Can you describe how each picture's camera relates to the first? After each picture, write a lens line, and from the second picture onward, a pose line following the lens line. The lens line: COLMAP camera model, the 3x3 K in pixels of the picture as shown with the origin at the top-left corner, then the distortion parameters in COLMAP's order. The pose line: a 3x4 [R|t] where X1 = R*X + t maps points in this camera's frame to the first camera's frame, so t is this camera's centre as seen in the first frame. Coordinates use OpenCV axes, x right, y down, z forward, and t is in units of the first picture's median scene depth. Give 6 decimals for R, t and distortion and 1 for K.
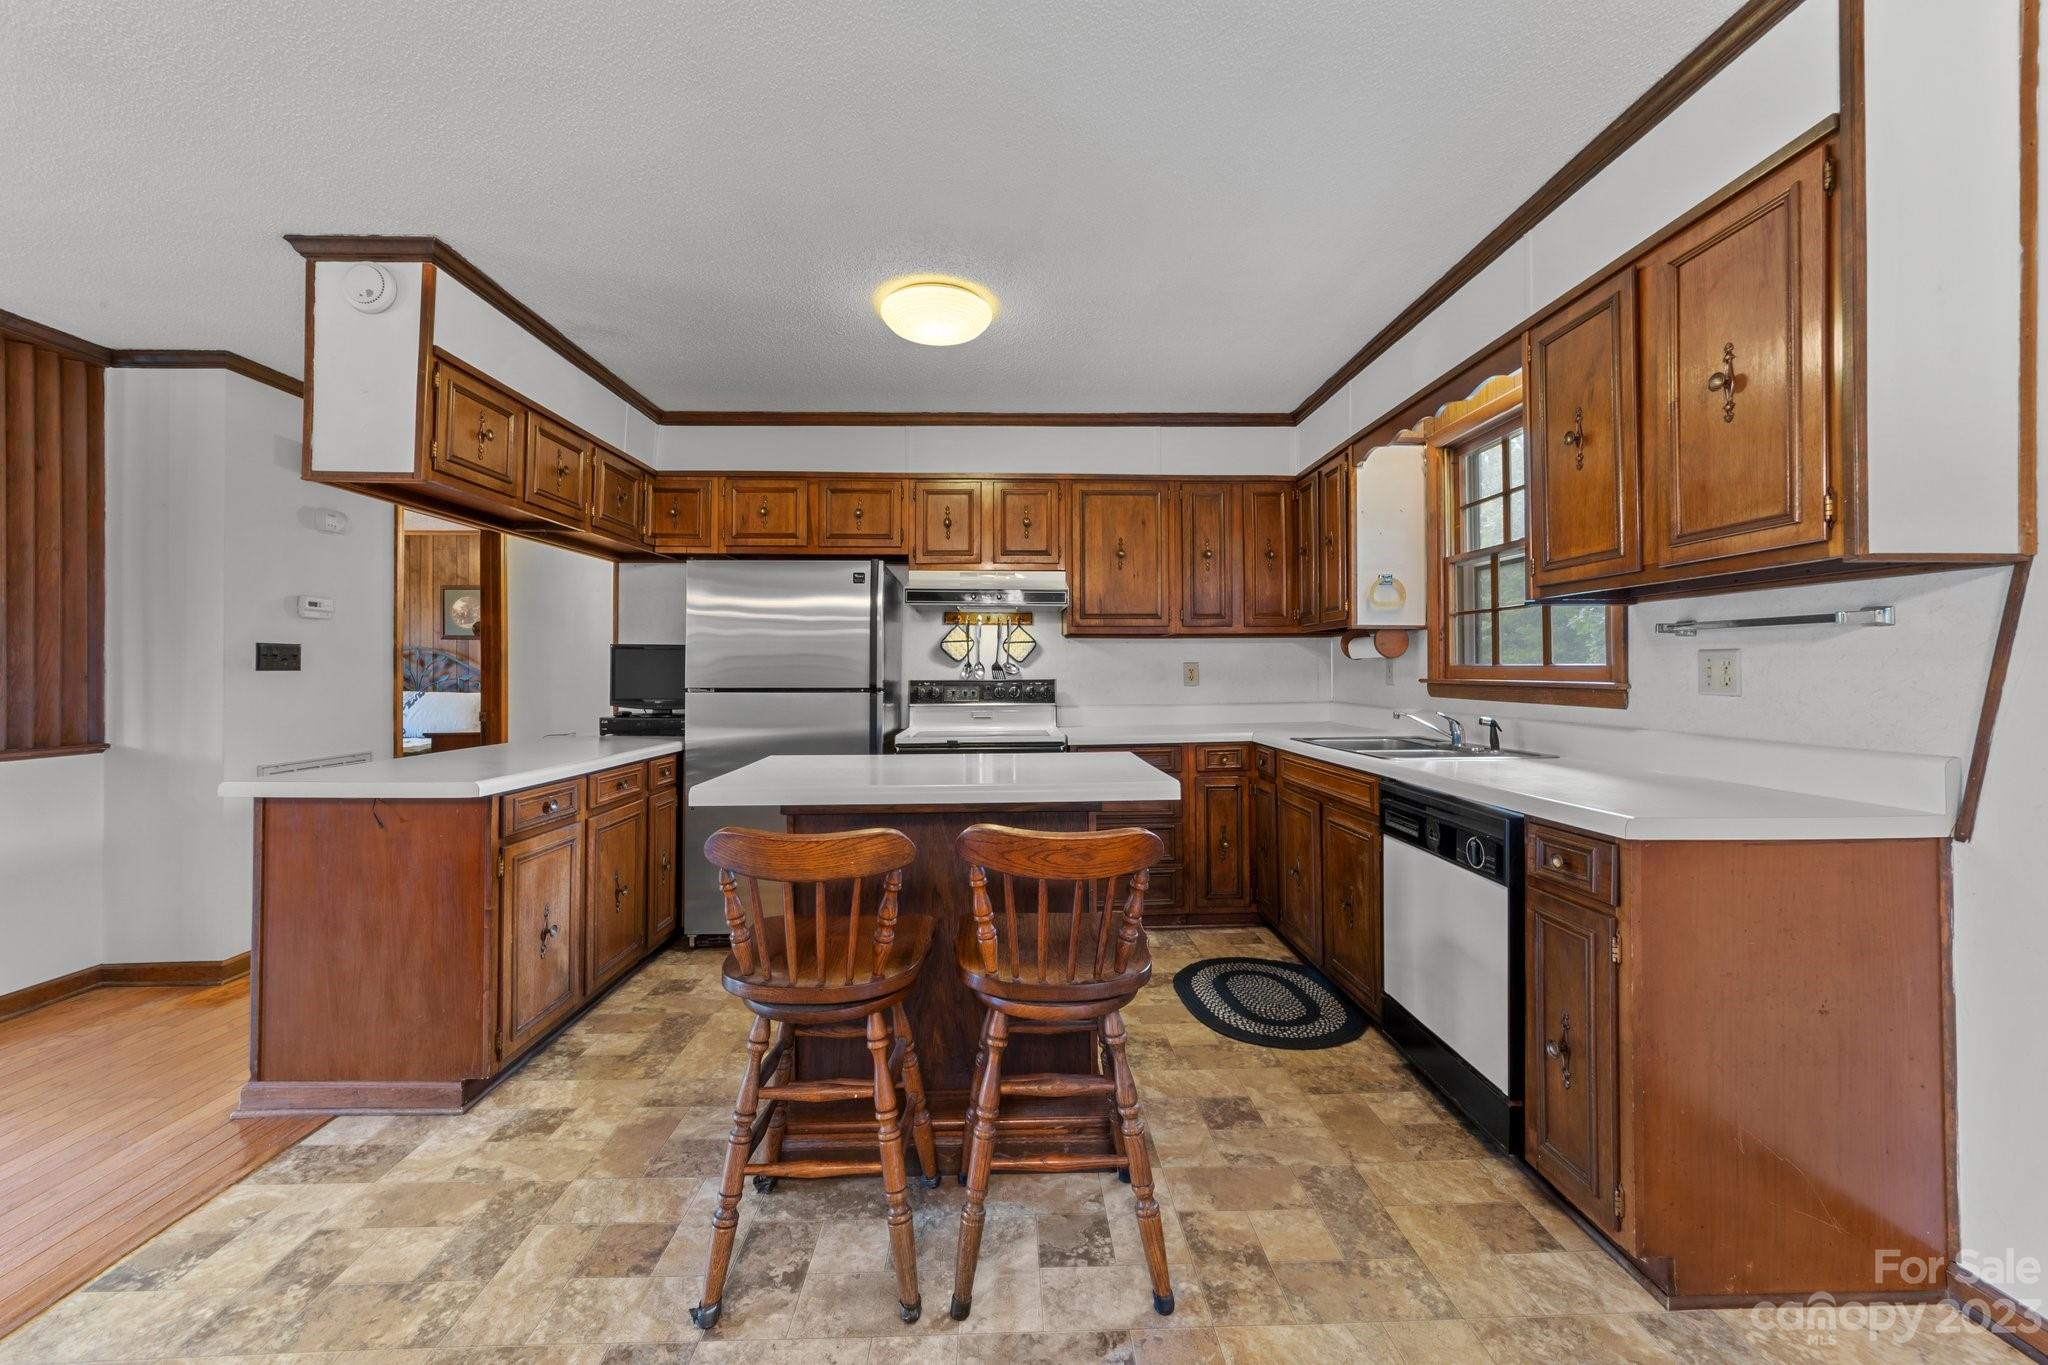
lens RADIAL K [[767.9, 0, 1028.1], [0, 767.9, 667.4], [0, 0, 1]] dist [-0.008032, 0.003068]
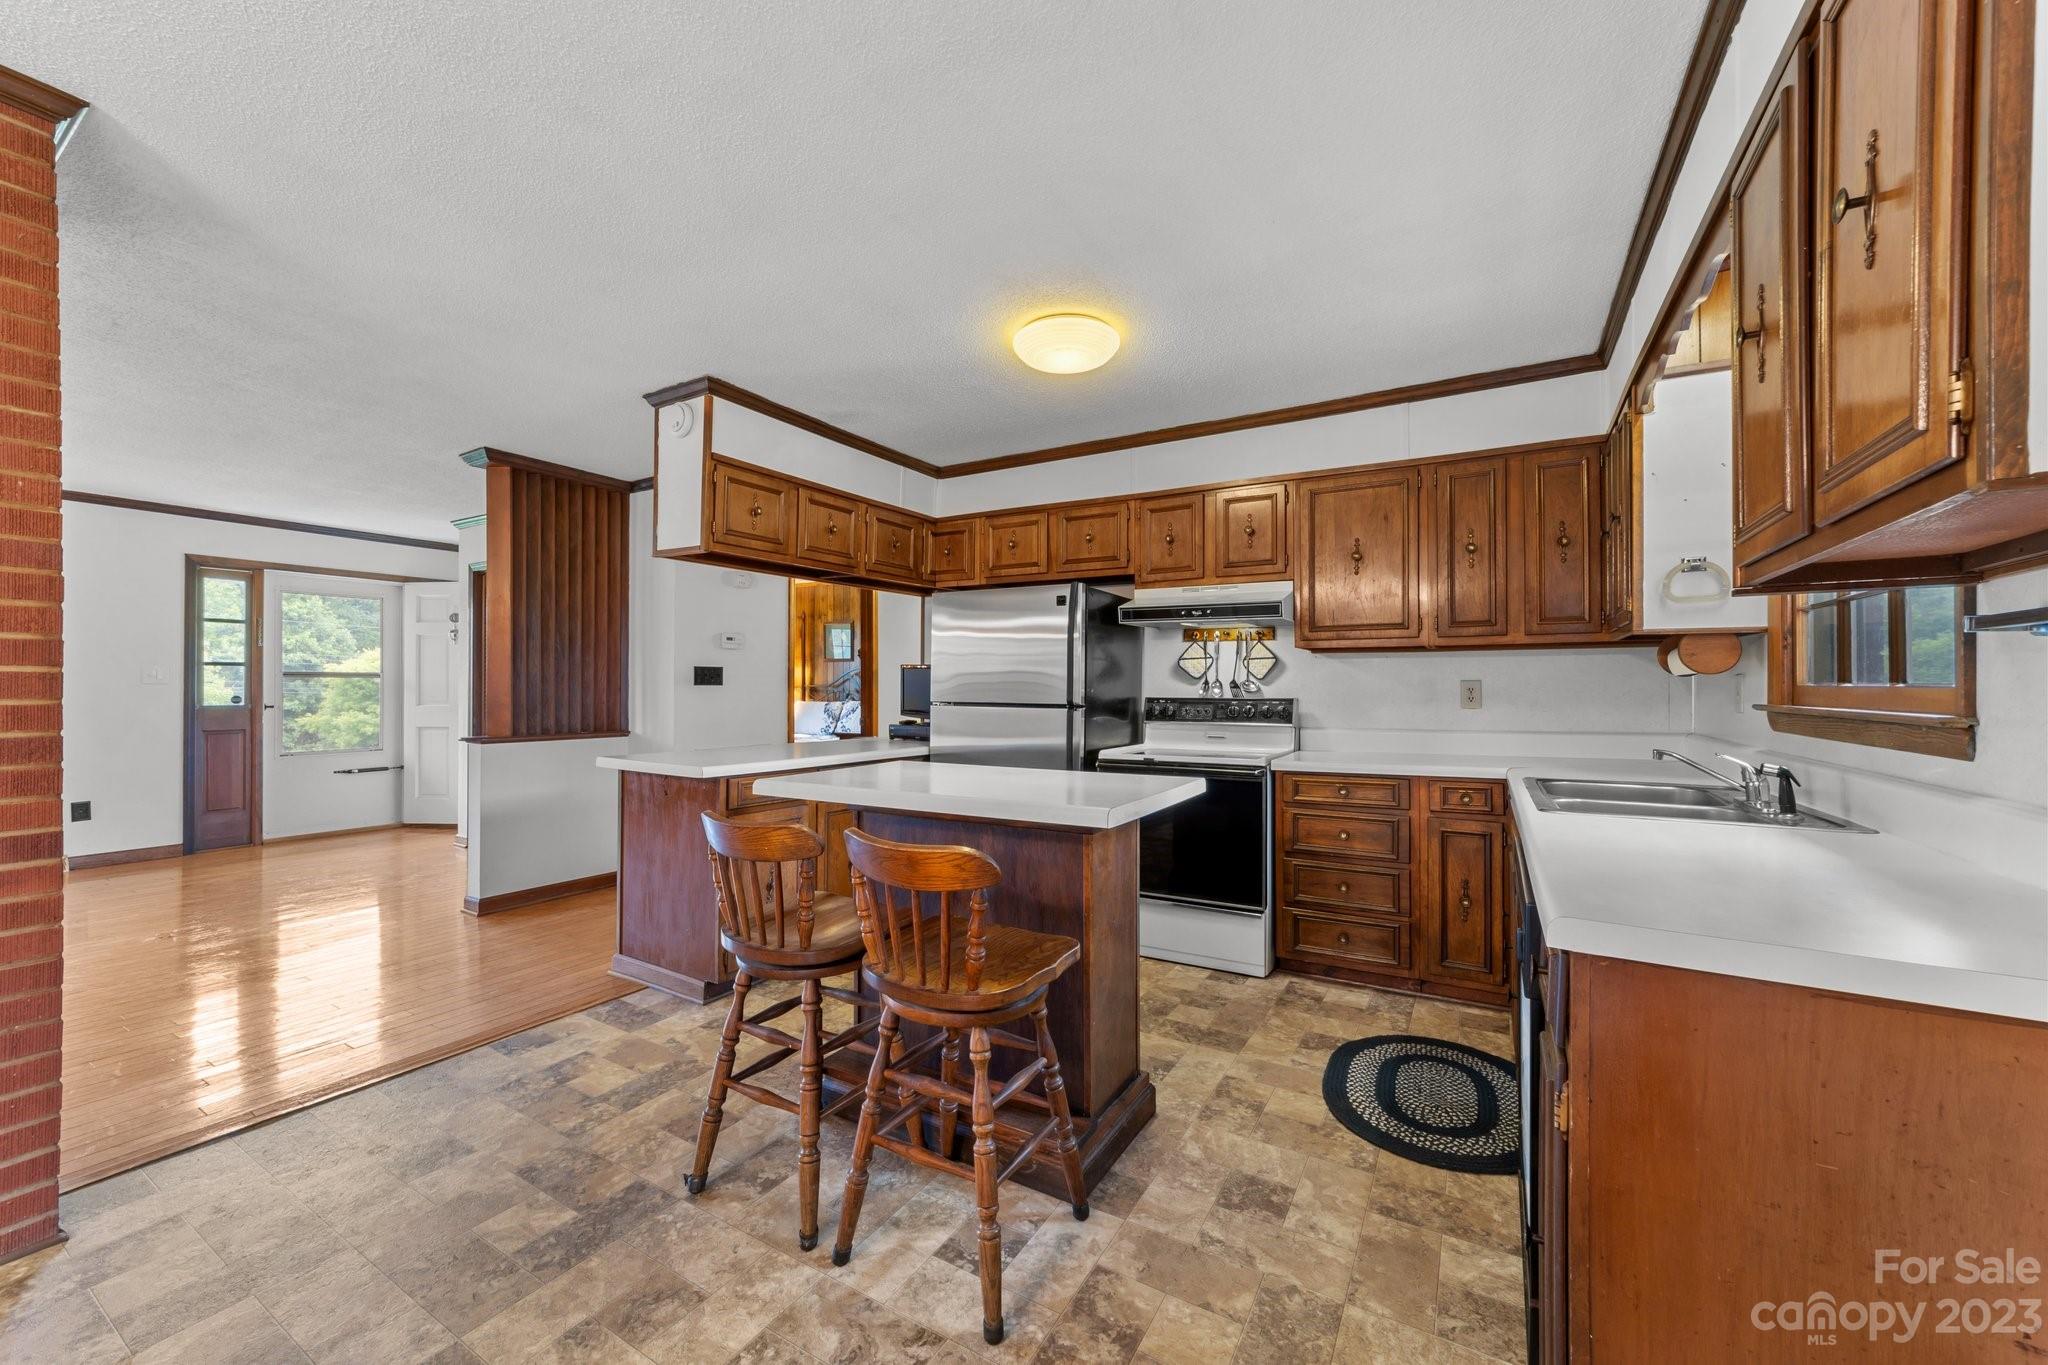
lens RADIAL K [[767.9, 0, 1063.5], [0, 767.9, 686.5], [0, 0, 1]] dist [-0.008032, 0.003068]
pose [[0.856733, 0.005594, -0.515729, 0.345162], [-0.003514, 0.999981, 0.005010, -0.002821], [0.515748, -0.002480, 0.856737, 0.092864]]
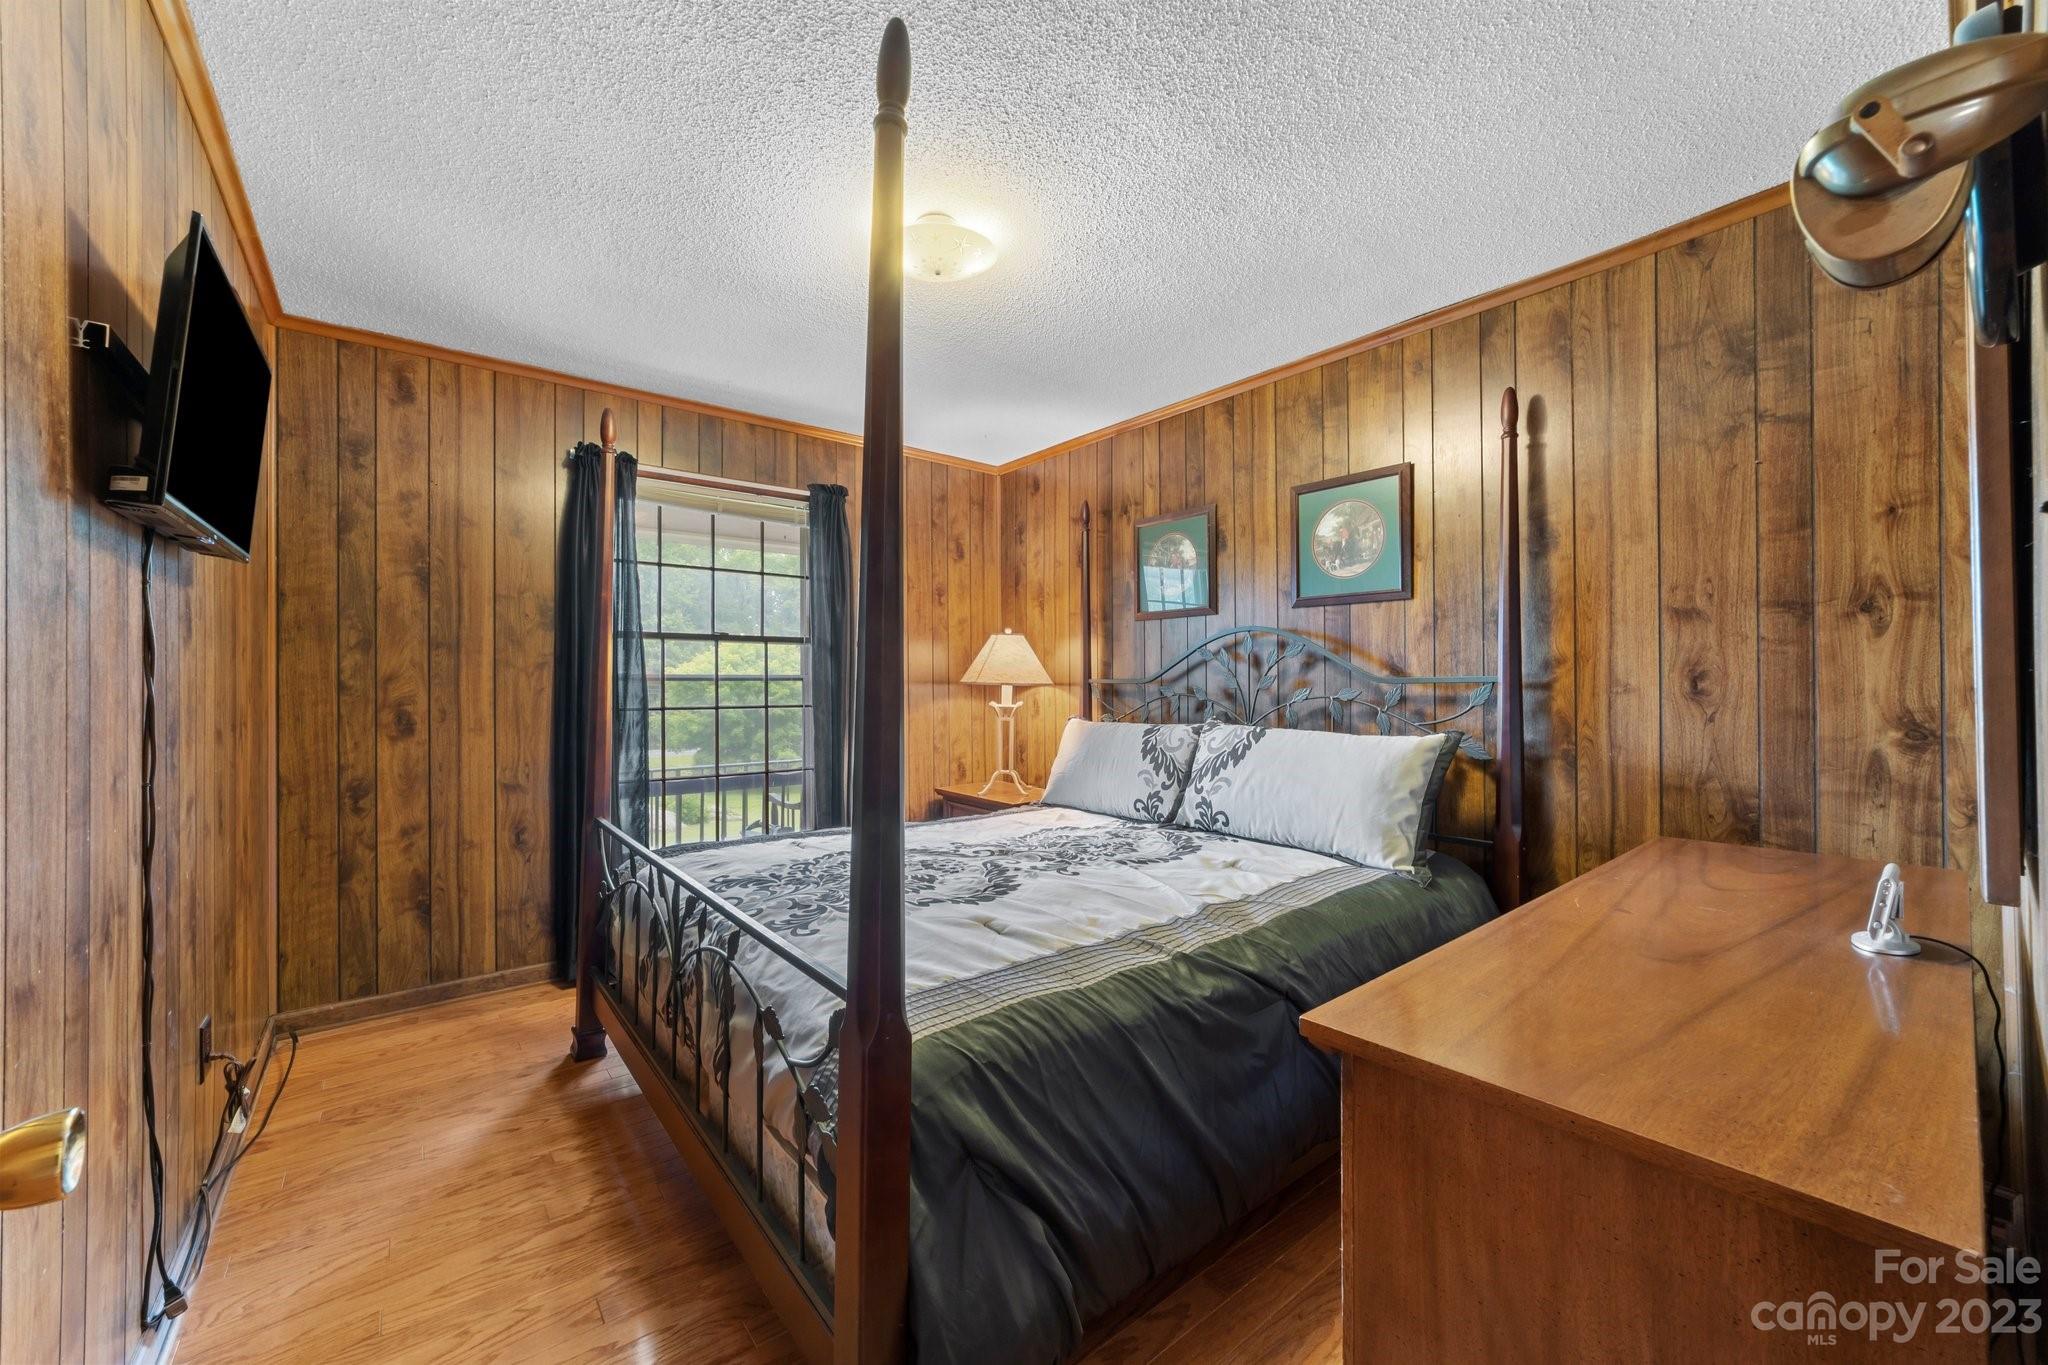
lens RADIAL K [[767.9, 0, 1031.4], [0, 767.9, 683.0], [0, 0, 1]] dist [-0.008032, 0.003068]
pose [[0.598476, -0.000736, -0.801140, -0.984723], [0.001491, 0.999999, 0.000196, 0.012198], [0.801139, -0.001311, 0.598476, 1.201698]]
